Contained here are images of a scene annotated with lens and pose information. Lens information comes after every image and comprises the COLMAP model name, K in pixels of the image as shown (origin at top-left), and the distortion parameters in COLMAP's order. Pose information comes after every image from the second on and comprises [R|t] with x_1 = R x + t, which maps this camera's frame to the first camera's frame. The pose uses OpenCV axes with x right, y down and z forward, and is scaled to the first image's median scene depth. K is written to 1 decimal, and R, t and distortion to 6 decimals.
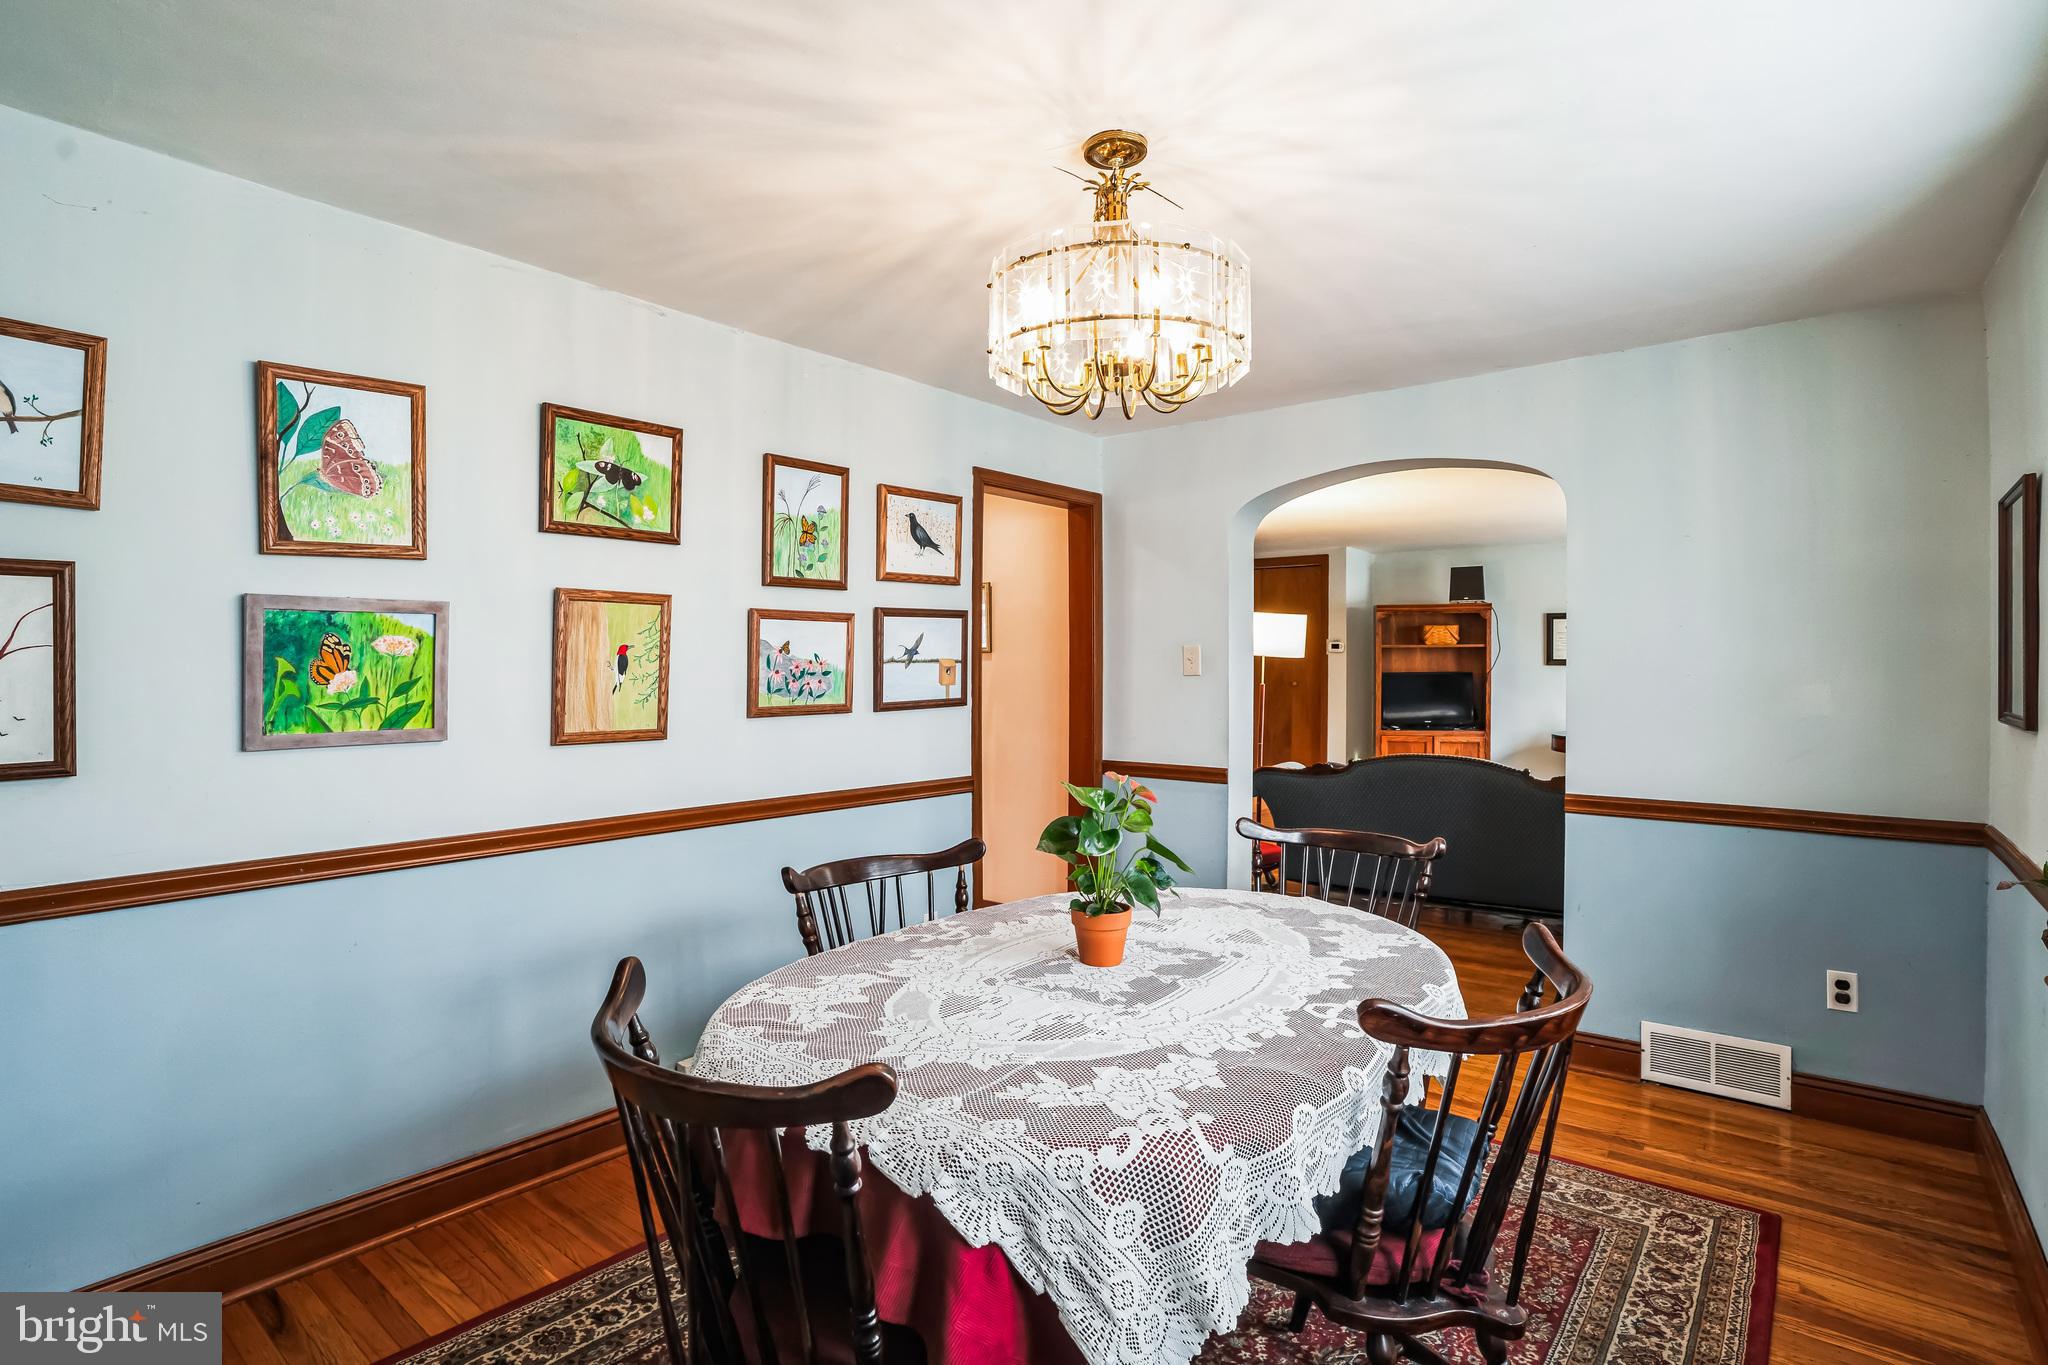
lens RADIAL K [[941.1, 0, 1022.3], [0, 941.1, 655.3], [0, 0, 1]] dist [0.000900, 0.000347]
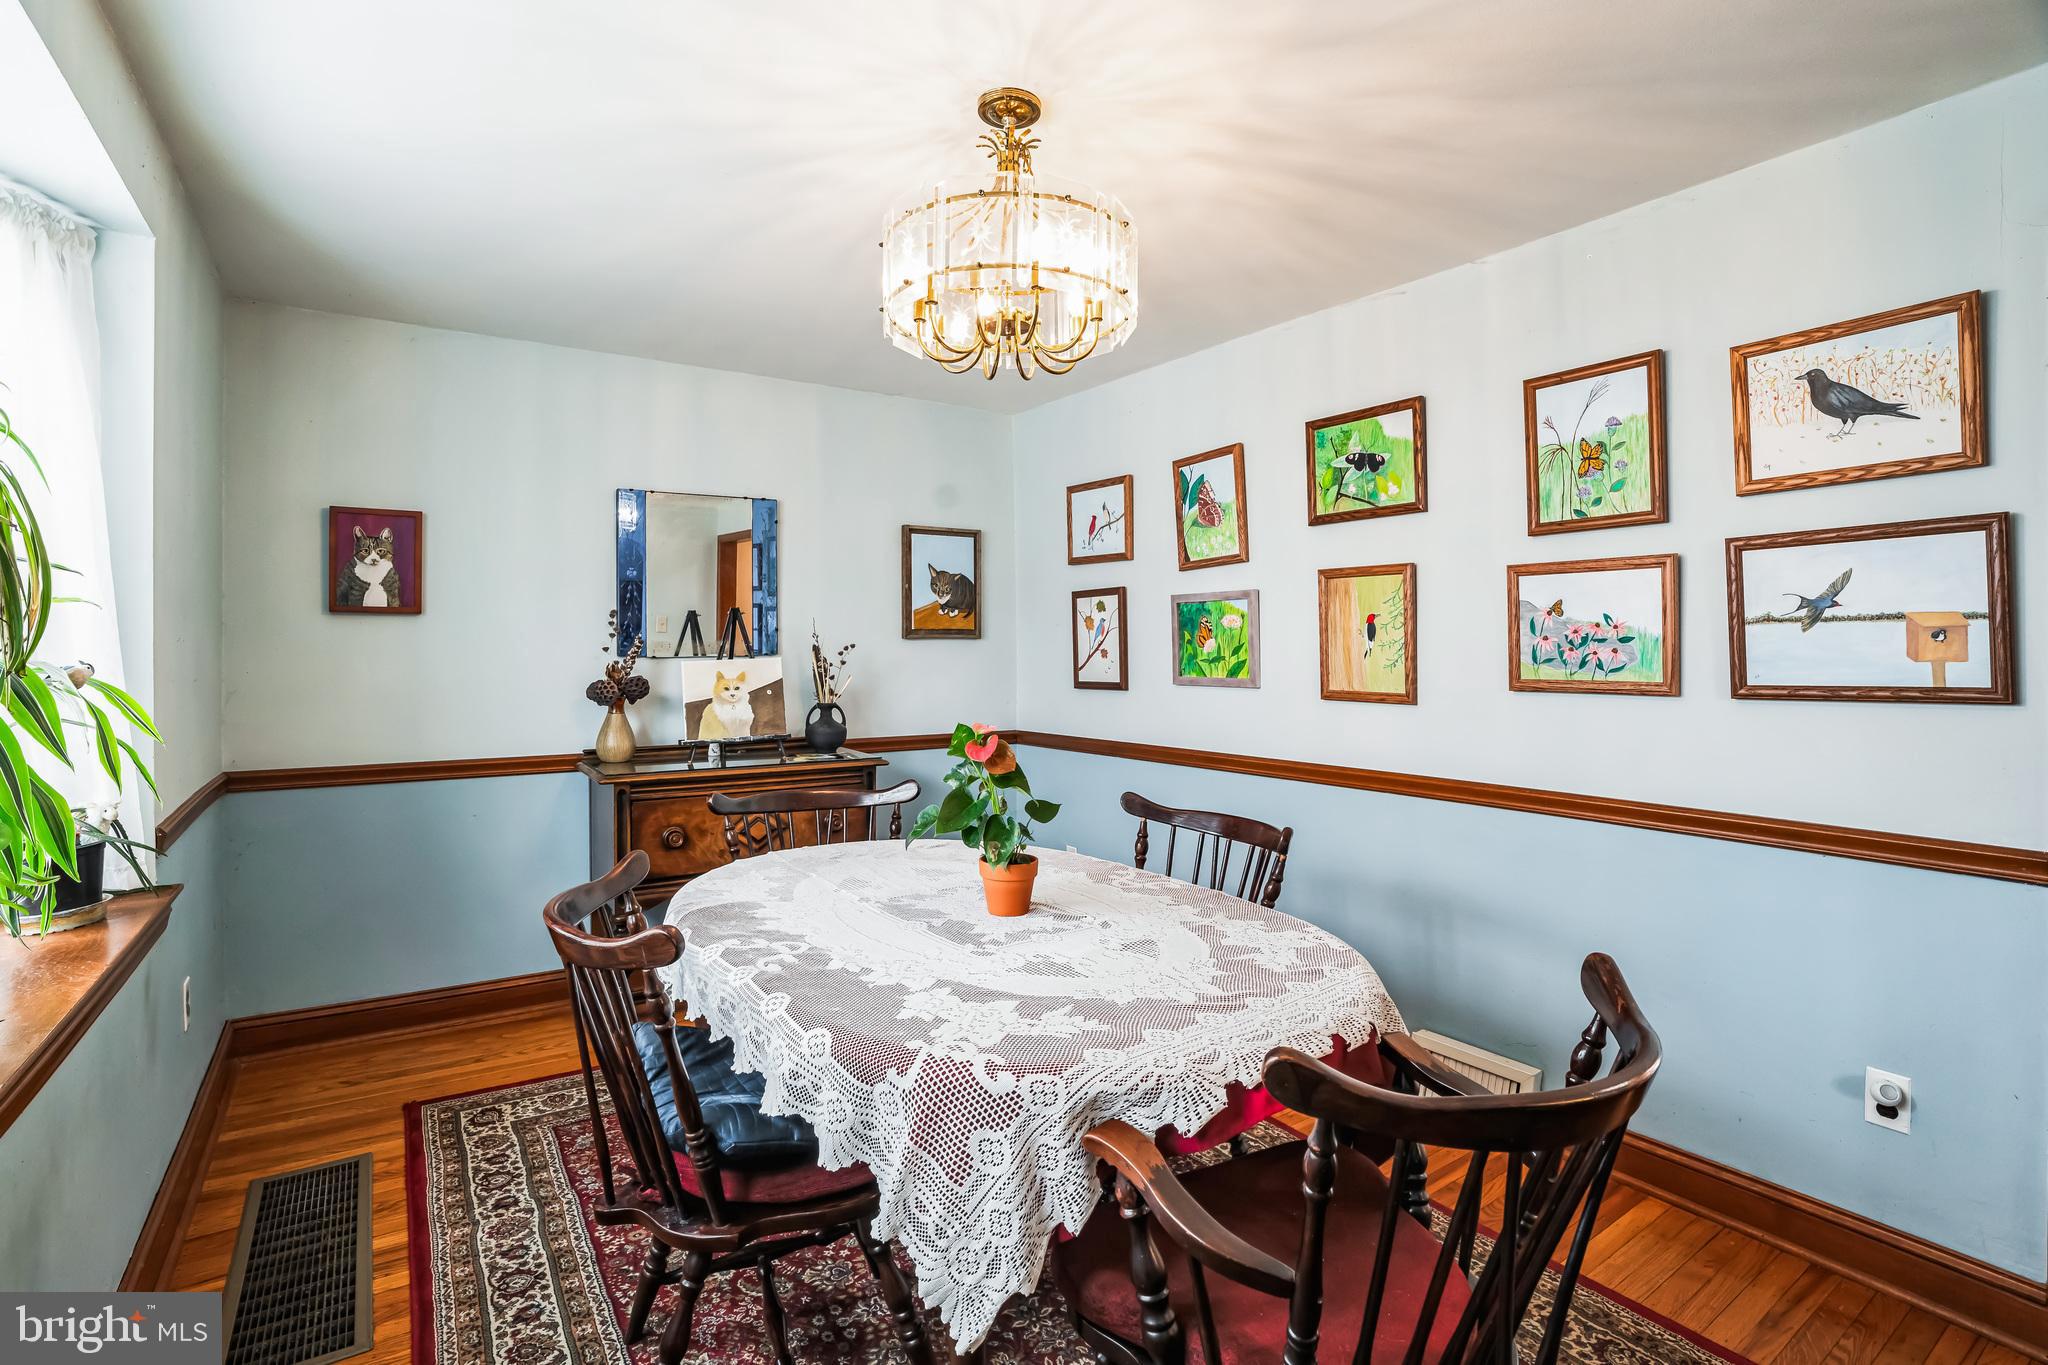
lens RADIAL K [[941.1, 0, 1022.3], [0, 941.1, 655.3], [0, 0, 1]] dist [0.000900, 0.000347]
pose [[-0.193214, 0.004292, -0.981147, 0.715584], [0.008286, 0.999962, 0.002743, 0.029809], [0.981122, -0.007599, -0.193242, 0.790939]]
